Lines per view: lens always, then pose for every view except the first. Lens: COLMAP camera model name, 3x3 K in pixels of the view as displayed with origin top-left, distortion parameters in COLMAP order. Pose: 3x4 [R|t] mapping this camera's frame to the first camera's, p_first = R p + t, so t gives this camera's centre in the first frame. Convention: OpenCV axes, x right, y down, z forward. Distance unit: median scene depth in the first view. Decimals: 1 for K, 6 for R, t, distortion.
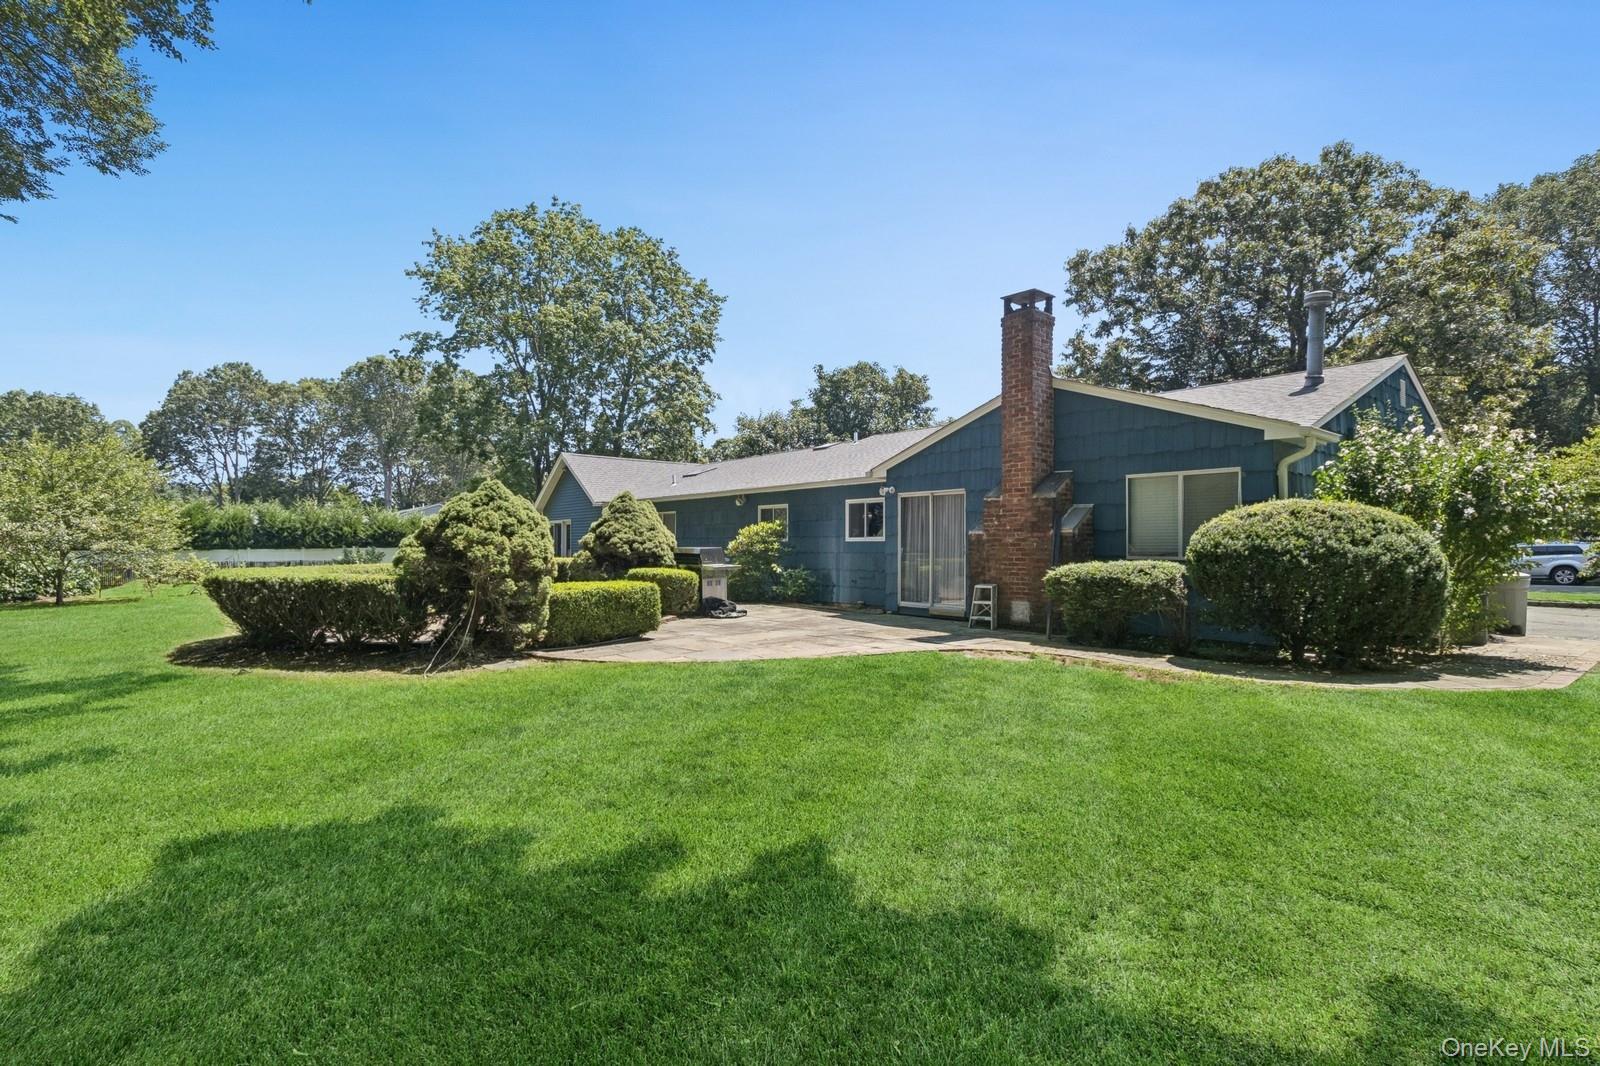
lens RADIAL K [[720.7, 0, 800.0], [0, 720.7, 533.0], [0, 0, 1]] dist [0.002347, 0.000342]
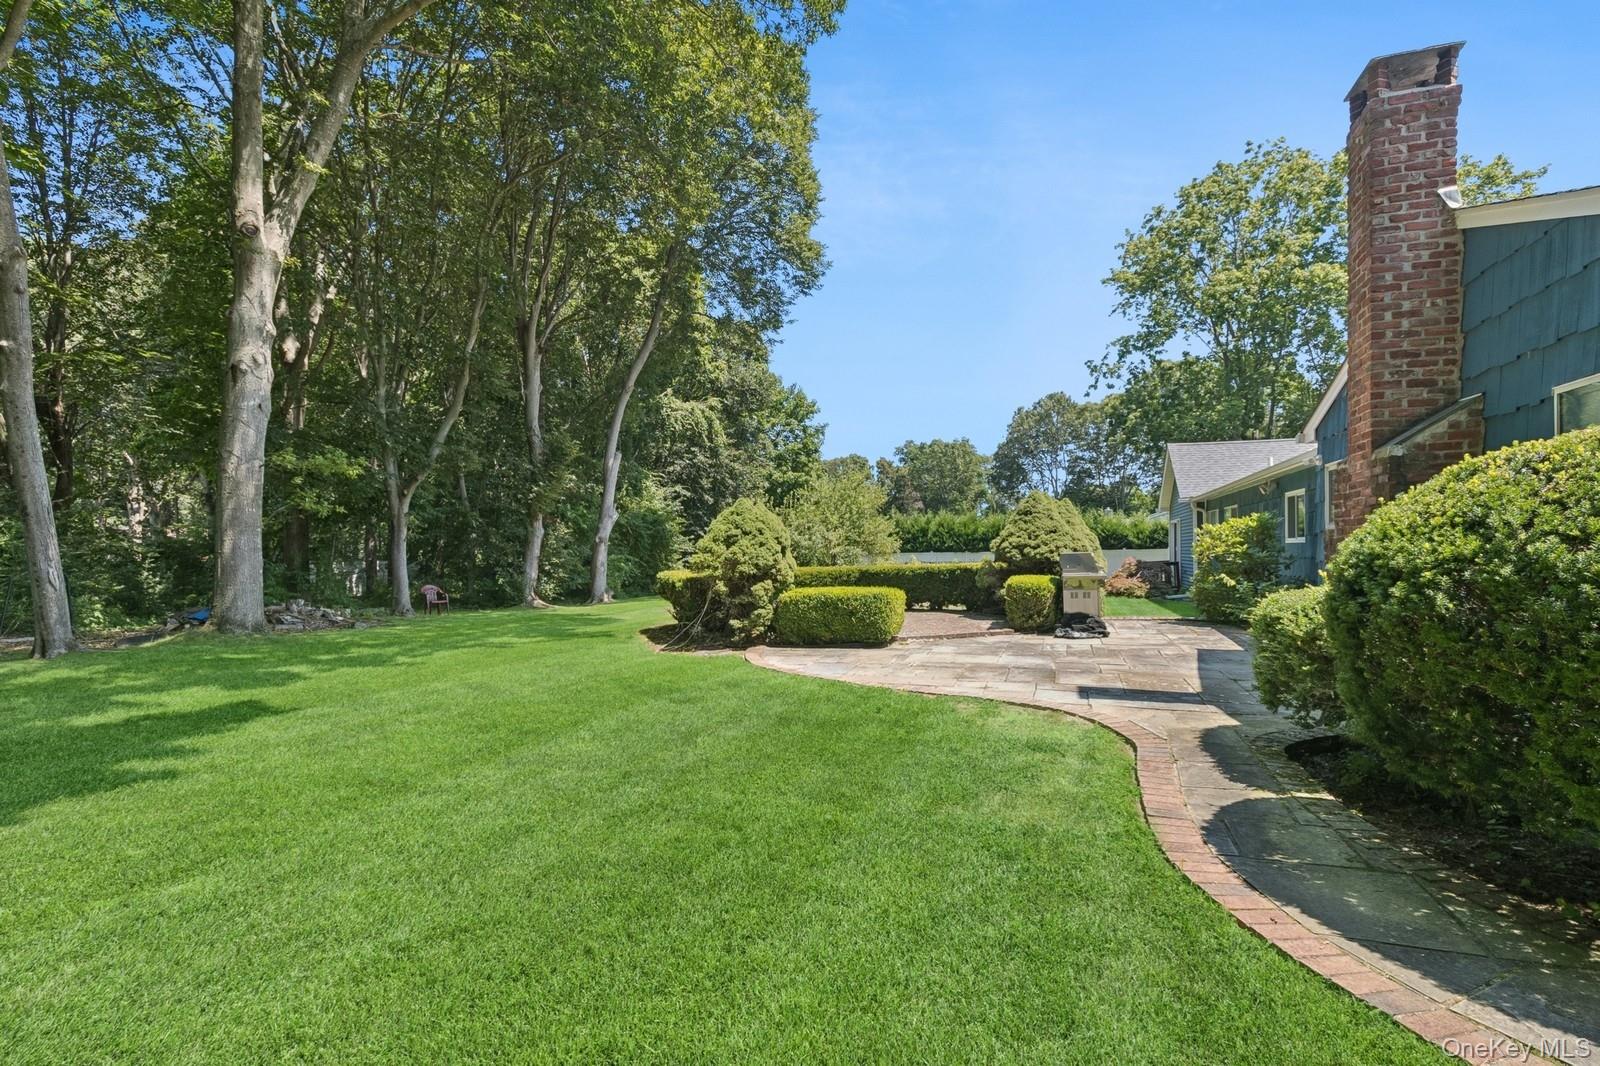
lens RADIAL K [[743.1, 0, 811.4], [0, 743.1, 535.4], [0, 0, 1]] dist [0.000024, 0.000090]
pose [[0.538754, -0.020527, -0.842213, 0.319616], [0.022373, 0.999699, -0.010053, 0.001549], [0.842166, -0.013426, 0.539052, 0.207407]]
